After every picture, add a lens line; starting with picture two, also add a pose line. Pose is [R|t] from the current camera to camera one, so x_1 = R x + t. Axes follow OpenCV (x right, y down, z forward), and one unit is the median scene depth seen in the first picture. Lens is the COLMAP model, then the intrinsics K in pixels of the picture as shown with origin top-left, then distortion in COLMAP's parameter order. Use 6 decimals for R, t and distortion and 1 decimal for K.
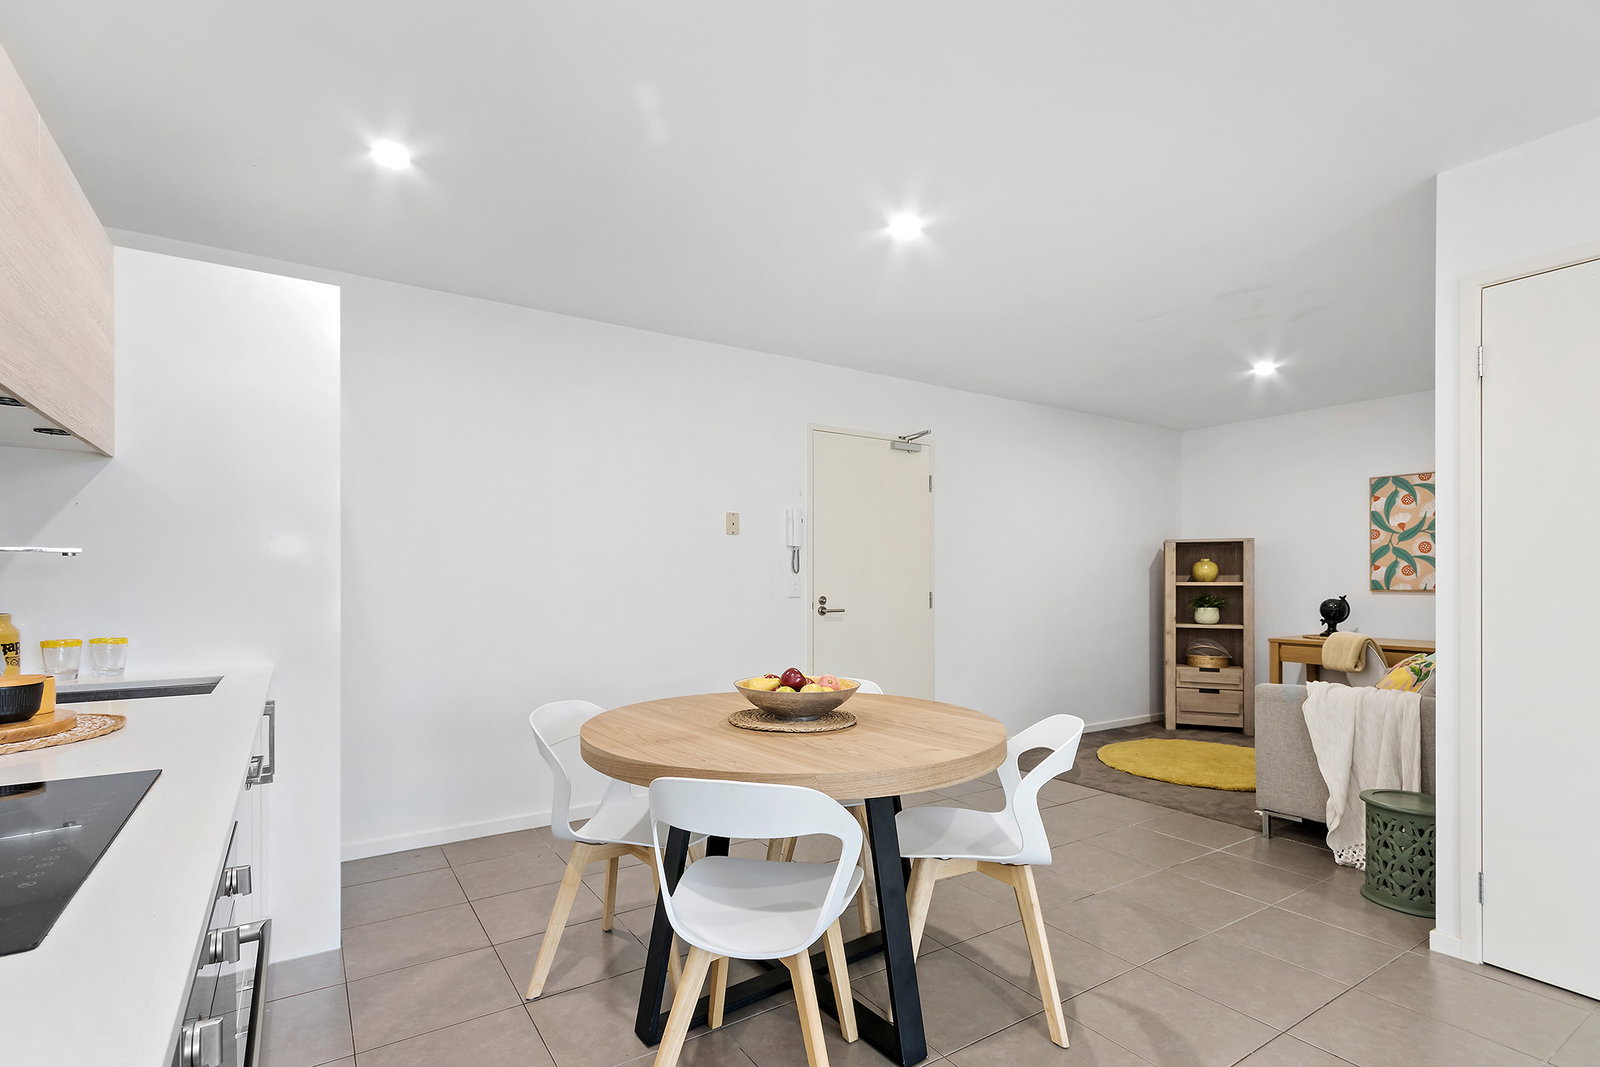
lens RADIAL K [[741.5, 0, 798.3], [0, 741.5, 564.9], [0, 0, 1]] dist [-0.001902, 0.000019]
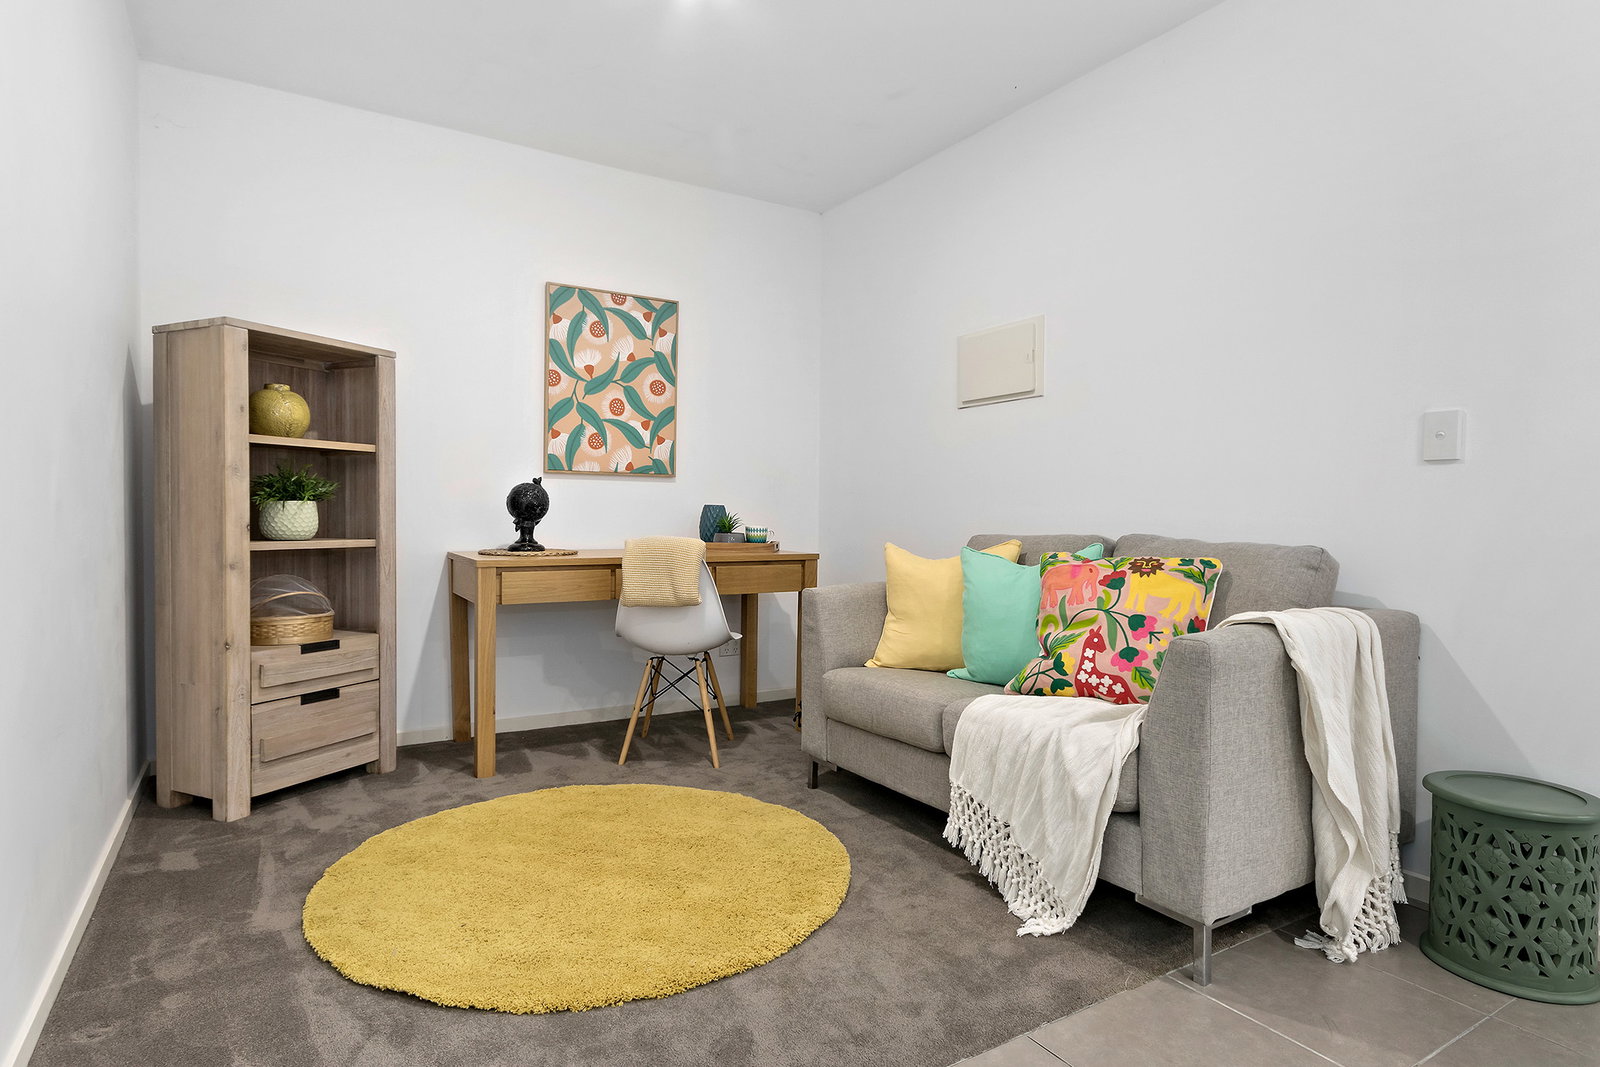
lens RADIAL K [[877.7, 0, 802.2], [0, 877.7, 530.9], [0, 0, 1]] dist [0.000290, -0.000247]
pose [[0.026120, -0.020934, 0.999440, 0.068718], [-0.034281, 0.999174, 0.021824, 0.060381], [-0.999071, -0.034832, 0.025381, 0.779168]]
